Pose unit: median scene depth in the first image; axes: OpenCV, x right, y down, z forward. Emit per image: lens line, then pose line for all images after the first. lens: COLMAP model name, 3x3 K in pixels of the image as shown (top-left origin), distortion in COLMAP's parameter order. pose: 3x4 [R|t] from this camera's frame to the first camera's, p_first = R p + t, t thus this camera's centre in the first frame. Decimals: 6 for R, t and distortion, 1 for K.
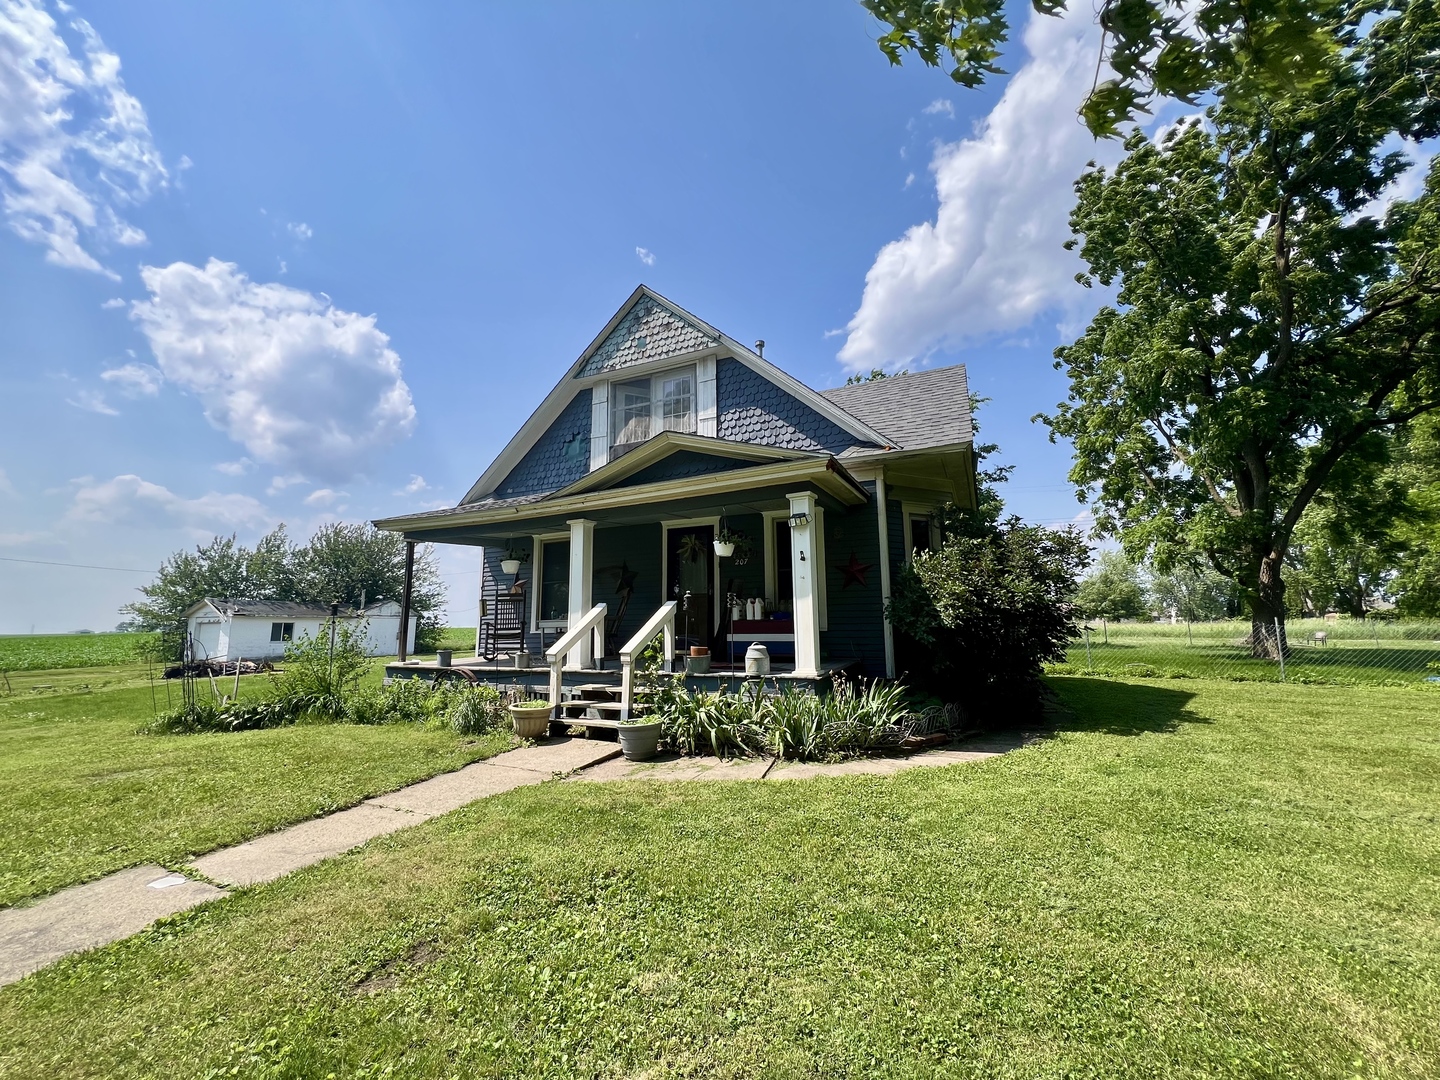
lens RADIAL K [[566.1, 0, 722.1], [0, 566.1, 572.7], [0, 0, 1]] dist [-0.001024, -0.000011]
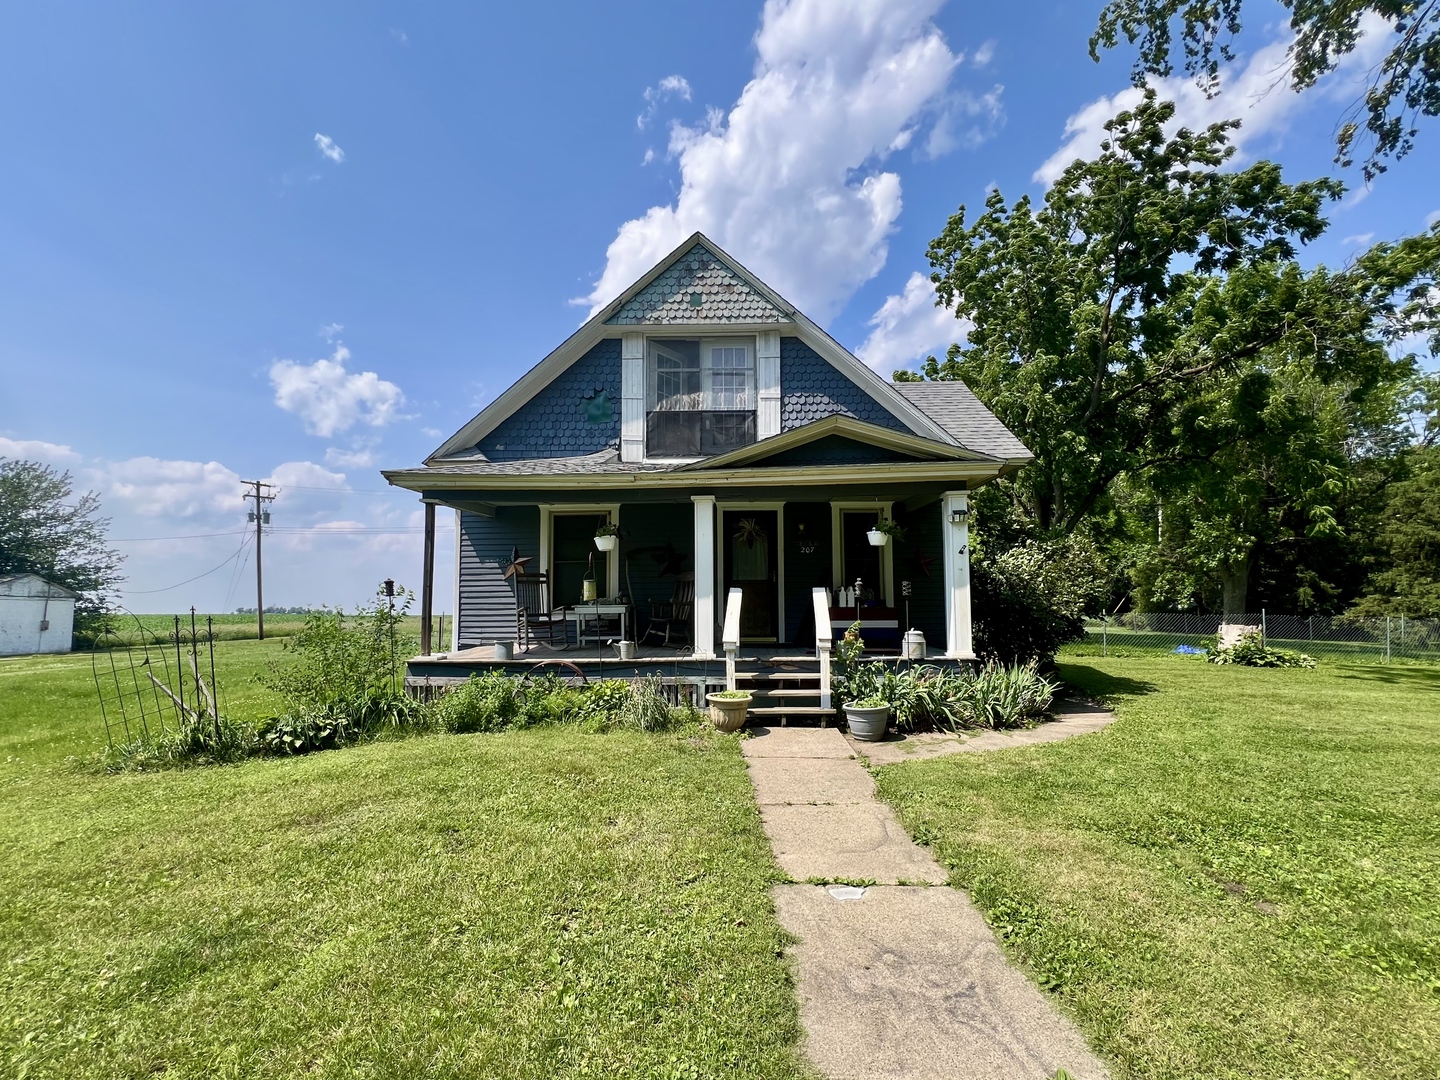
lens RADIAL K [[593.3, 0, 714.0], [0, 593.3, 609.7], [0, 0, 1]] dist [-0.002766, -0.000158]
pose [[0.916995, 0.007820, 0.398822, -0.497880], [-0.041952, 0.996154, 0.076926, 0.011753], [-0.396687, -0.087272, 0.913796, 0.084893]]
